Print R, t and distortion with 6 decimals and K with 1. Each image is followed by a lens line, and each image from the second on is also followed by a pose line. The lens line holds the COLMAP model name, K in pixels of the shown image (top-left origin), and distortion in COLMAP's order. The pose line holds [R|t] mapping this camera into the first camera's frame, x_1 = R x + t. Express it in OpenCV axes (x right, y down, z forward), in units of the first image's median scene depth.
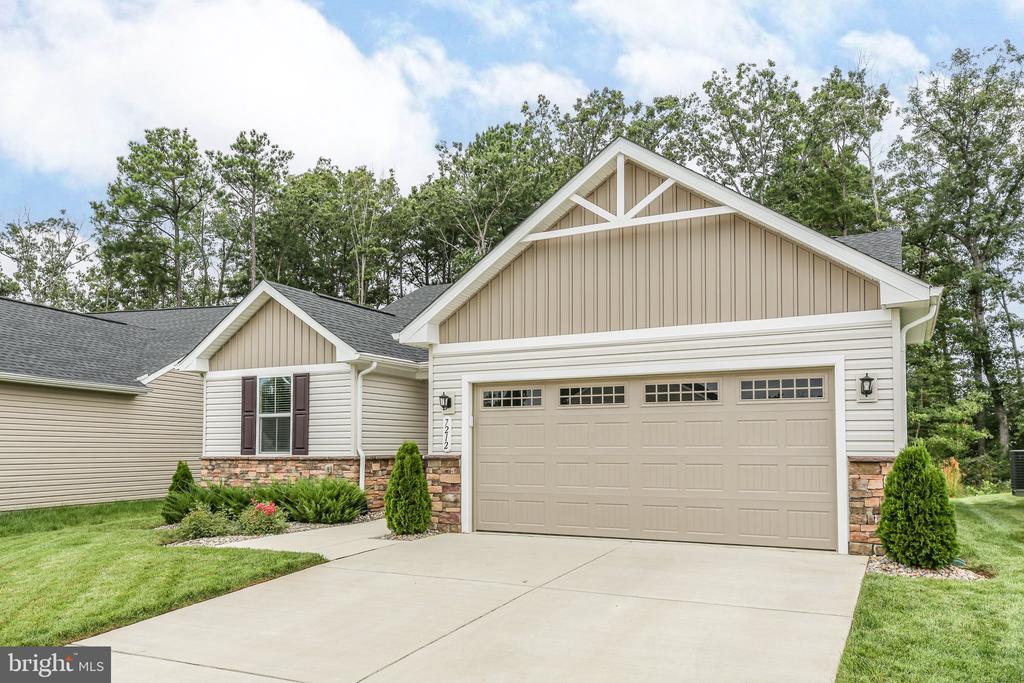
lens RADIAL K [[774.8, 0, 514.5], [0, 774.8, 432.5], [0, 0, 1]] dist [0.002811, -0.000074]
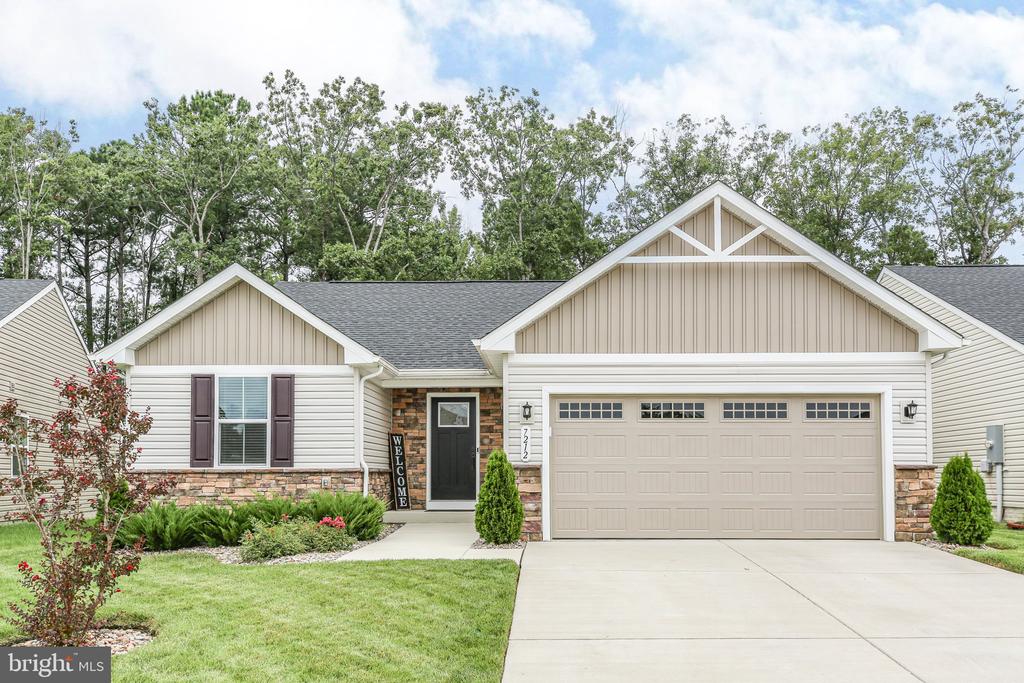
lens RADIAL K [[835.5, 0, 532.1], [0, 835.5, 467.3], [0, 0, 1]] dist [0.015142, -0.000907]
pose [[0.889656, 0.003472, 0.456619, -0.577911], [-0.010034, 0.999878, 0.011947, 0.019179], [-0.456522, -0.015211, 0.889582, 0.032137]]
